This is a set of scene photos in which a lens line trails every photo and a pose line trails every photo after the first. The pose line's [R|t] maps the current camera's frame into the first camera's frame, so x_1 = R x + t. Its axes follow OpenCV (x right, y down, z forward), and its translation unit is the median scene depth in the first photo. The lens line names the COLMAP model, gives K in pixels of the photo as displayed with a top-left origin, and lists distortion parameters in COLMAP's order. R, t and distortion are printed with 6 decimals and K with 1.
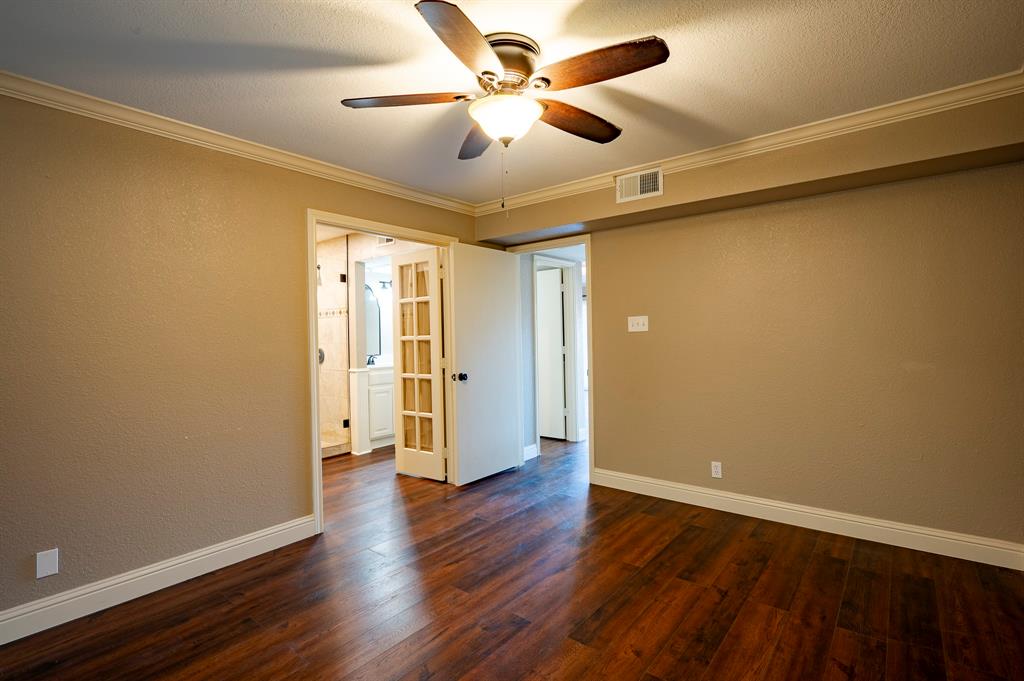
lens RADIAL K [[486.6, 0, 512.0], [0, 486.6, 340.5], [0, 0, 1]] dist [-0.001939, -0.000737]
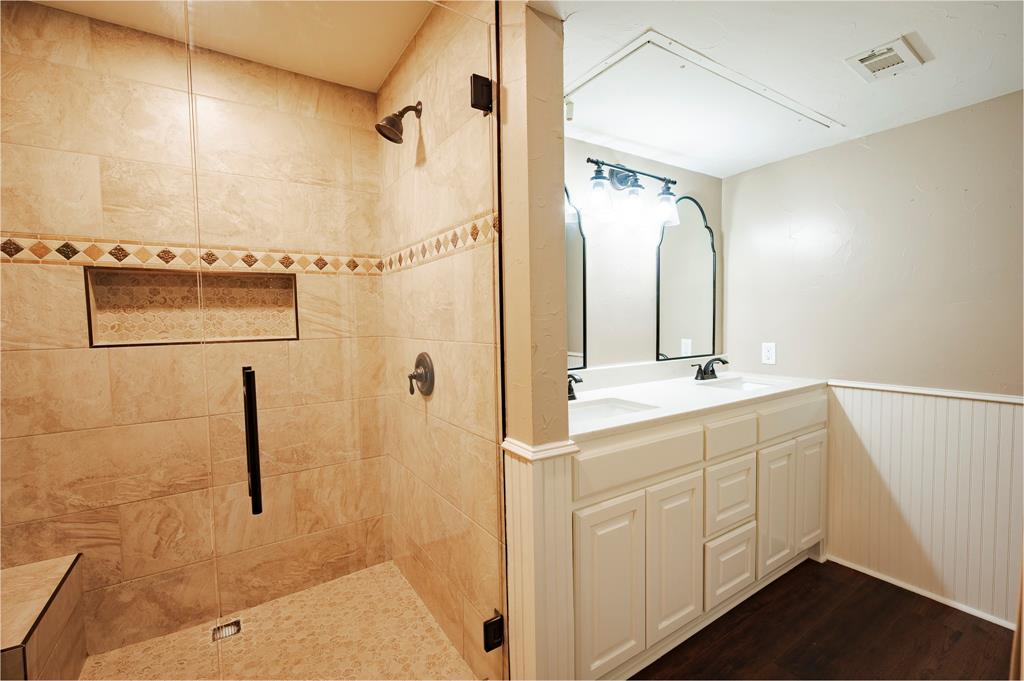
lens RADIAL K [[447.1, 0, 512.0], [0, 447.1, 340.5], [0, 0, 1]] dist [0.000086, 0.000000]
pose [[0.952786, 0.012076, -0.303403, -0.254215], [-0.000476, 0.999267, 0.038276, -0.004563], [0.303643, -0.036325, 0.952093, 0.762459]]
